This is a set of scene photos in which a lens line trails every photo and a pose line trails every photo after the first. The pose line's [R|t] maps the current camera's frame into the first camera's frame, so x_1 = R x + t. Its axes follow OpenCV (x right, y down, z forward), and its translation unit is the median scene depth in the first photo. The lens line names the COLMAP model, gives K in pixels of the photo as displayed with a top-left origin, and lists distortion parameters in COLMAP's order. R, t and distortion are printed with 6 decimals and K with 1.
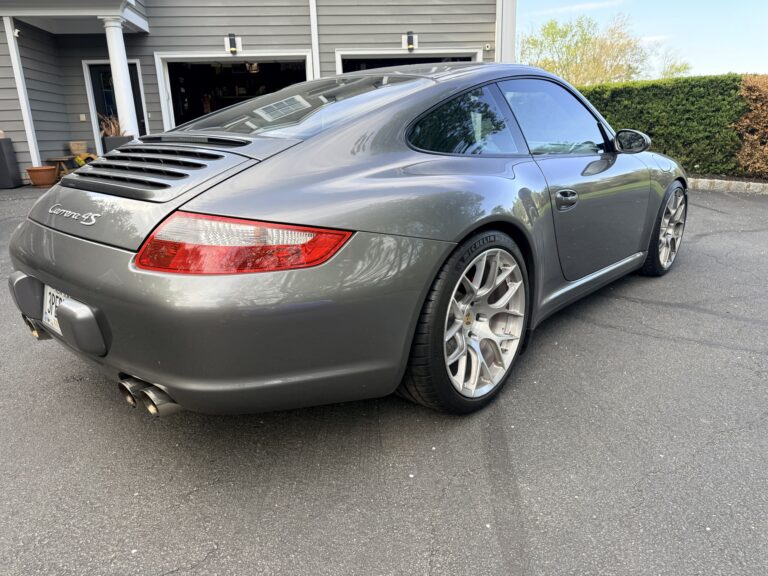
lens RADIAL K [[551.7, 0, 384.0], [0, 551.7, 288.0], [0, 0, 1]] dist [0.012658, -0.004615]
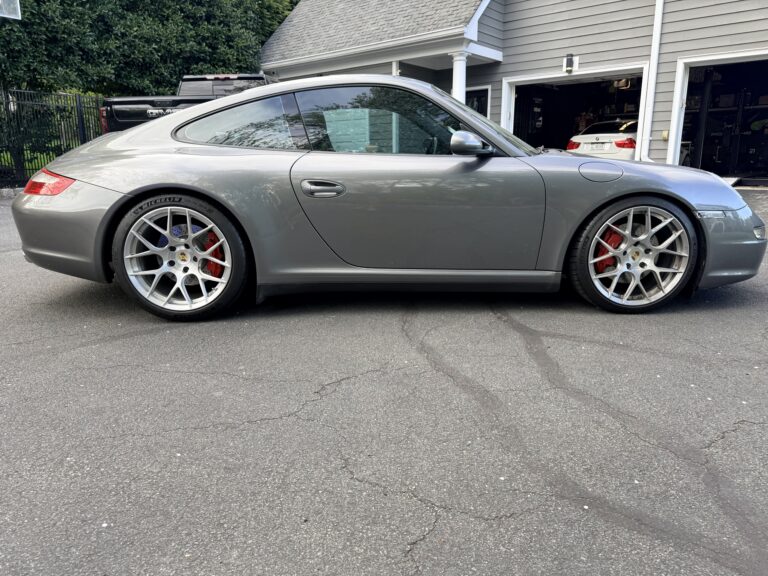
lens RADIAL K [[551.7, 0, 384.0], [0, 551.7, 288.0], [0, 0, 1]] dist [0.012658, -0.004615]
pose [[0.687087, 0.187186, -0.702049, 0.301884], [-0.212328, 0.975794, 0.052371, -0.009964], [0.694858, 0.113081, 0.710201, 0.067608]]
